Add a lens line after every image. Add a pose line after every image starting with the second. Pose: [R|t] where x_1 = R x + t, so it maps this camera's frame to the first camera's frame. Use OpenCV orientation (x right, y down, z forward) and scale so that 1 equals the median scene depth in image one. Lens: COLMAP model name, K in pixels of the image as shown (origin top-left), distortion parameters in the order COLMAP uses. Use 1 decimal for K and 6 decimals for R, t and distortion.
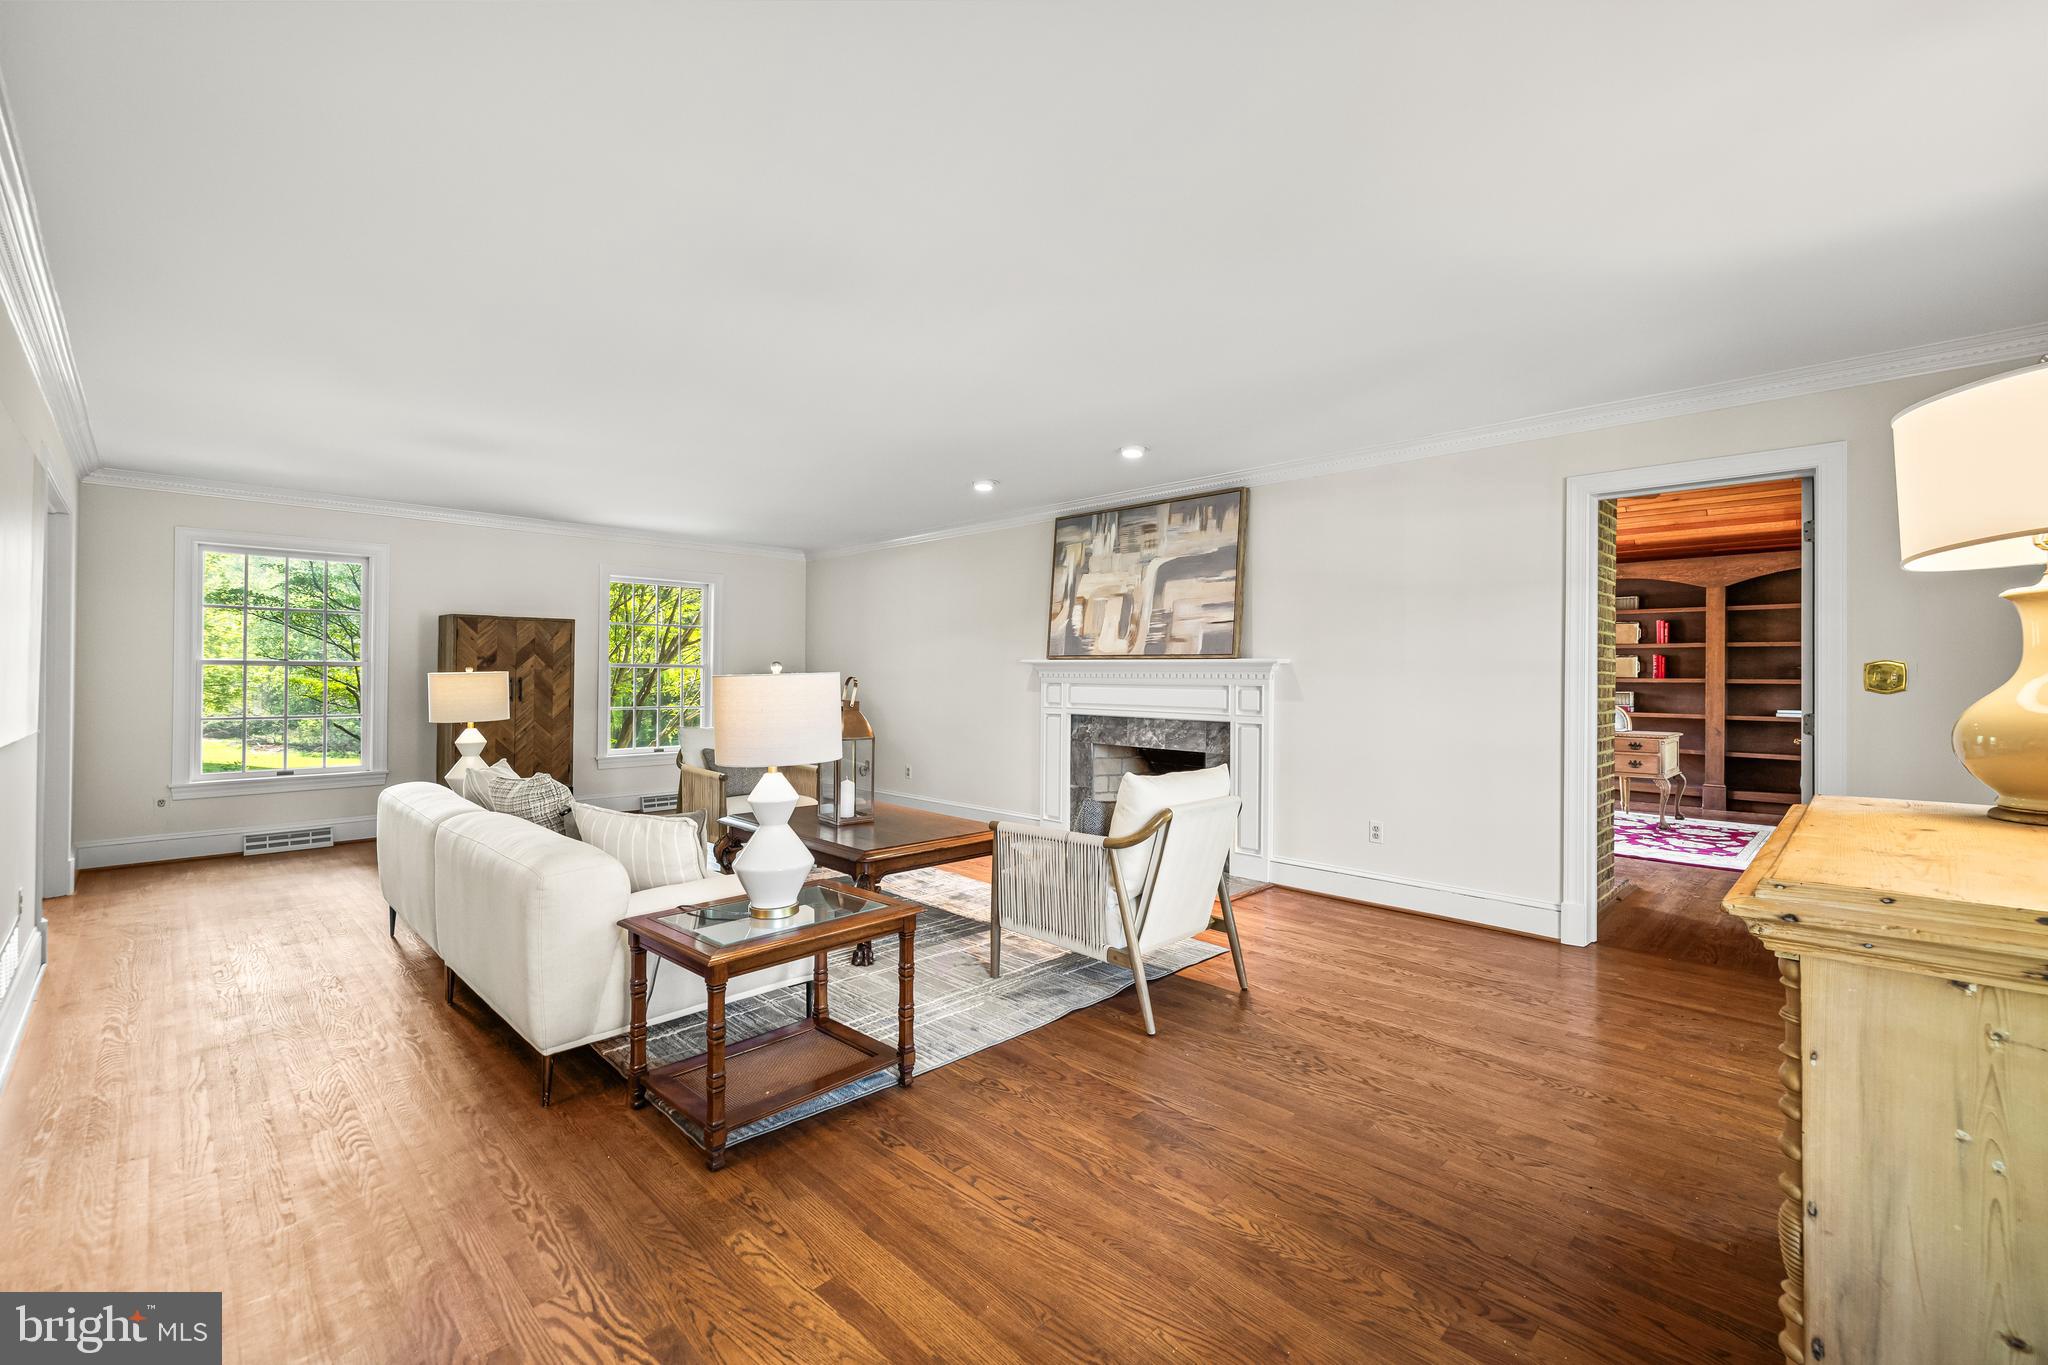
lens RADIAL K [[867.5, 0, 1026.3], [0, 867.5, 668.6], [0, 0, 1]] dist [0.000082, 0.000536]
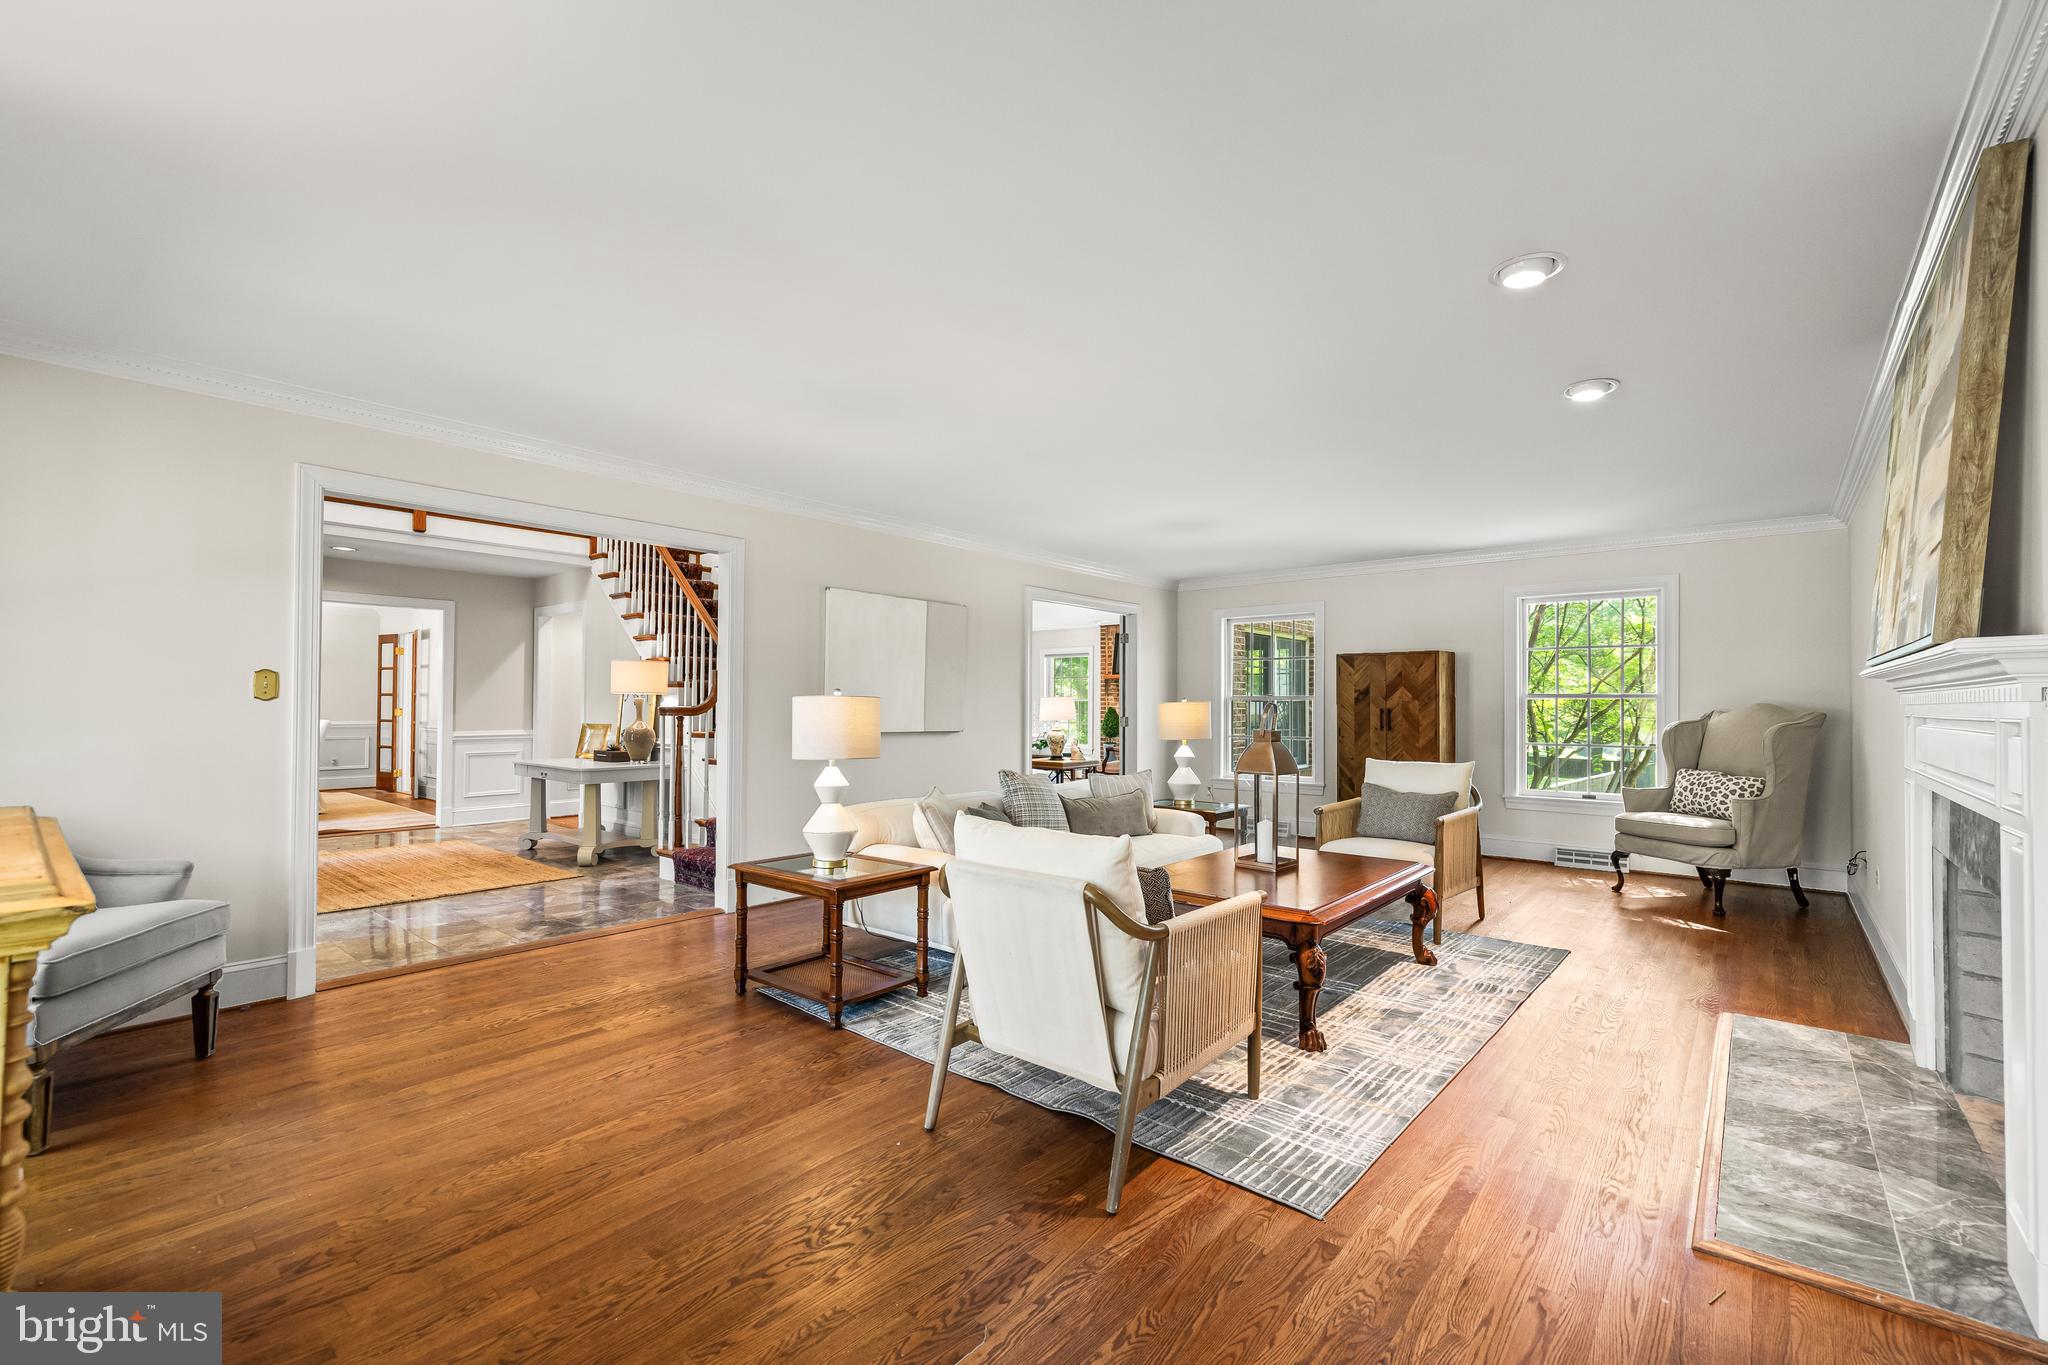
lens RADIAL K [[867.5, 0, 1031.2], [0, 867.5, 689.5], [0, 0, 1]] dist [0.000082, 0.000536]
pose [[0.081128, -0.020832, -0.996486, 0.536836], [0.001266, 0.999783, -0.020798, 0.010321], [0.996703, 0.000426, 0.081137, 0.559587]]
